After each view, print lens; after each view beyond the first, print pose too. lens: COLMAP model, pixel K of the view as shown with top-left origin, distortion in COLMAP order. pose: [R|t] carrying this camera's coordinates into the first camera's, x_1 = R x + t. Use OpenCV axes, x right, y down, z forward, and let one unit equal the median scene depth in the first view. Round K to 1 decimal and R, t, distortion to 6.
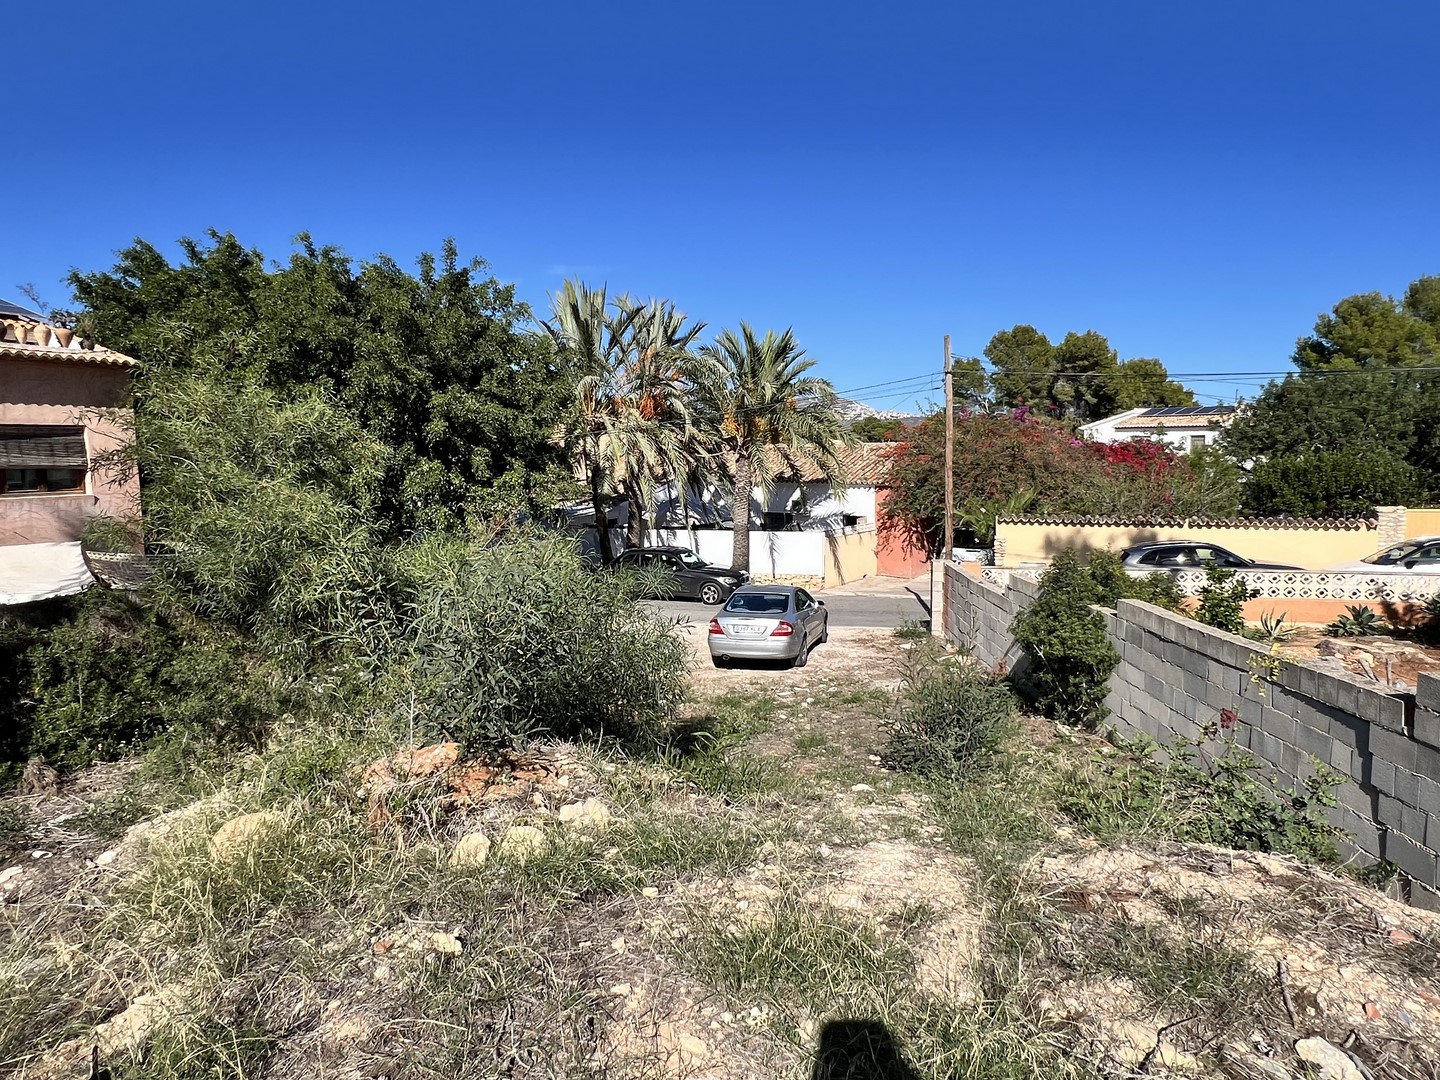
lens RADIAL K [[840.3, 0, 720.7], [0, 840.3, 535.2], [0, 0, 1]] dist [-0.002092, -0.000021]
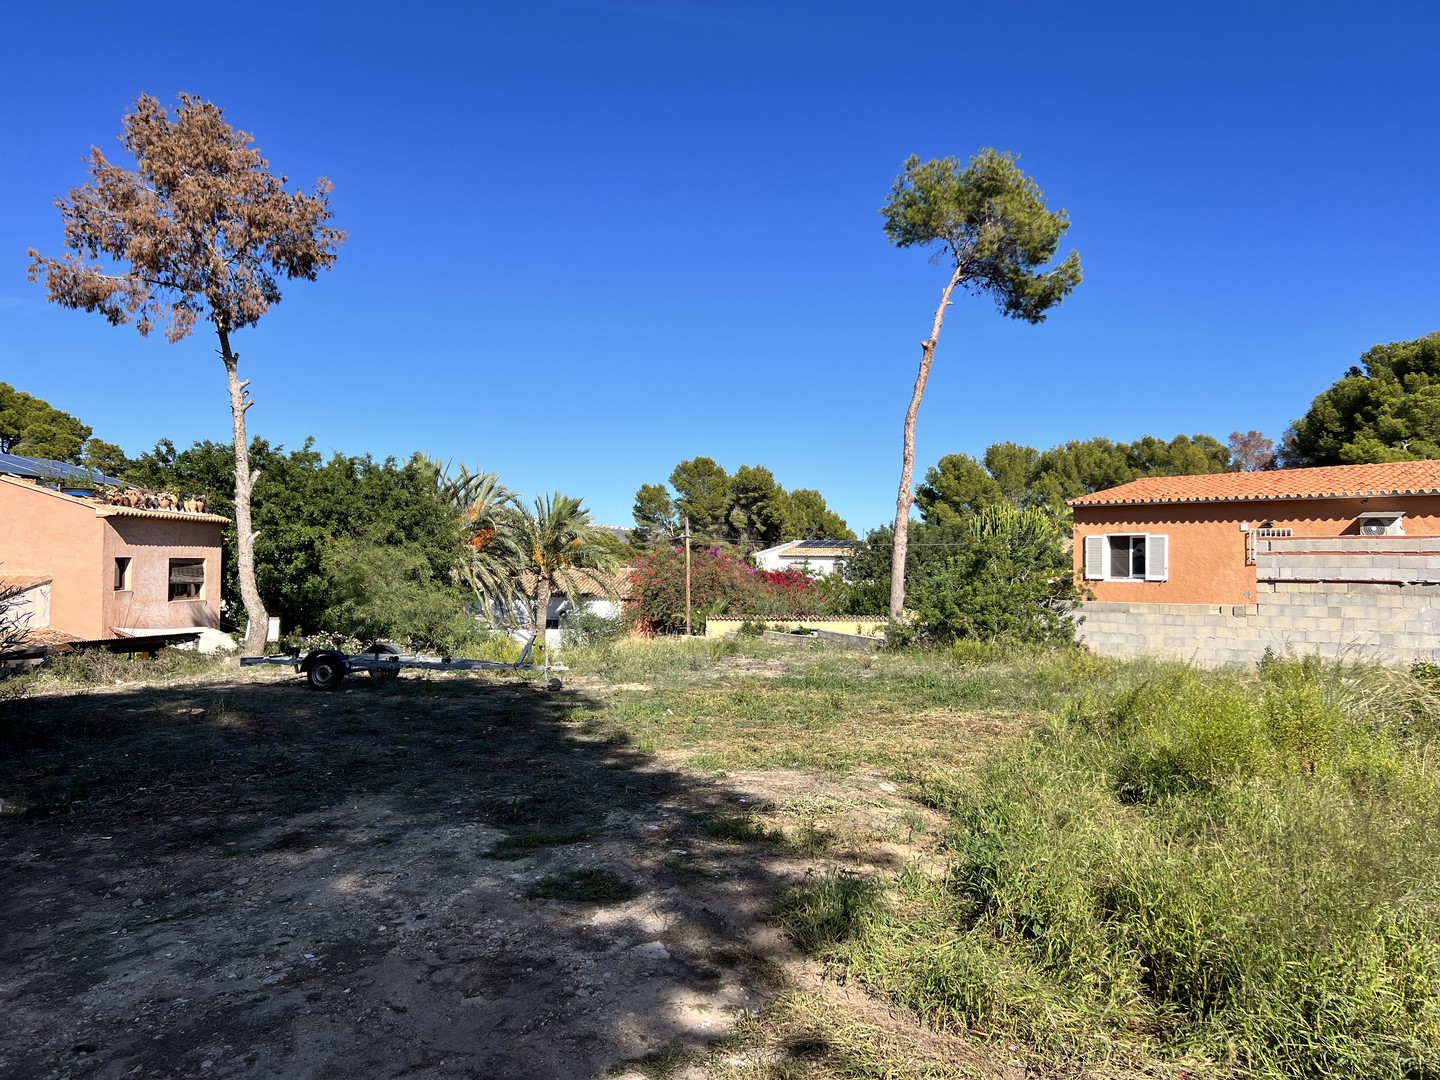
lens RADIAL K [[1067.9, 0, 725.8], [0, 1067.9, 542.1], [0, 0, 1]] dist [0.067571, -0.083765]
pose [[0.930560, 0.022761, 0.365432, -0.312040], [0.022129, 0.992745, -0.118183, 0.062426], [-0.365471, 0.118063, 0.923305, -0.743790]]
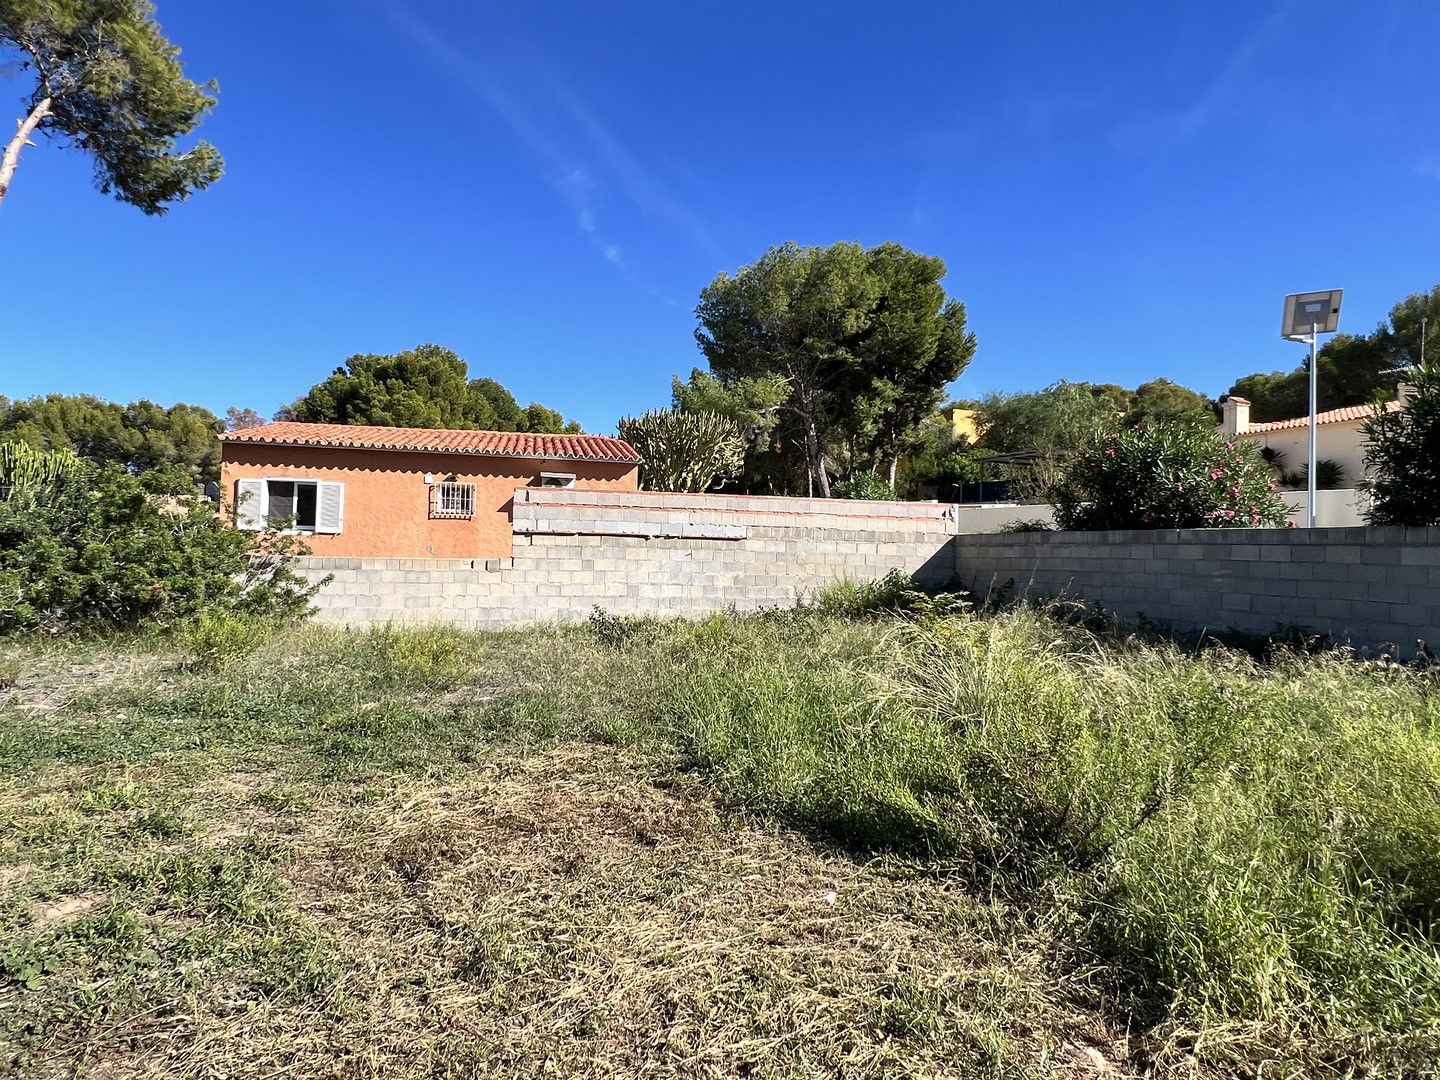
lens RADIAL K [[840.3, 0, 711.3], [0, 840.3, 532.4], [0, 0, 1]] dist [-0.002092, -0.000021]
pose [[0.179369, 0.027407, 0.983400, -0.218710], [0.071867, 0.996576, -0.040882, 0.042368], [-0.981153, 0.078007, 0.176785, -0.443967]]
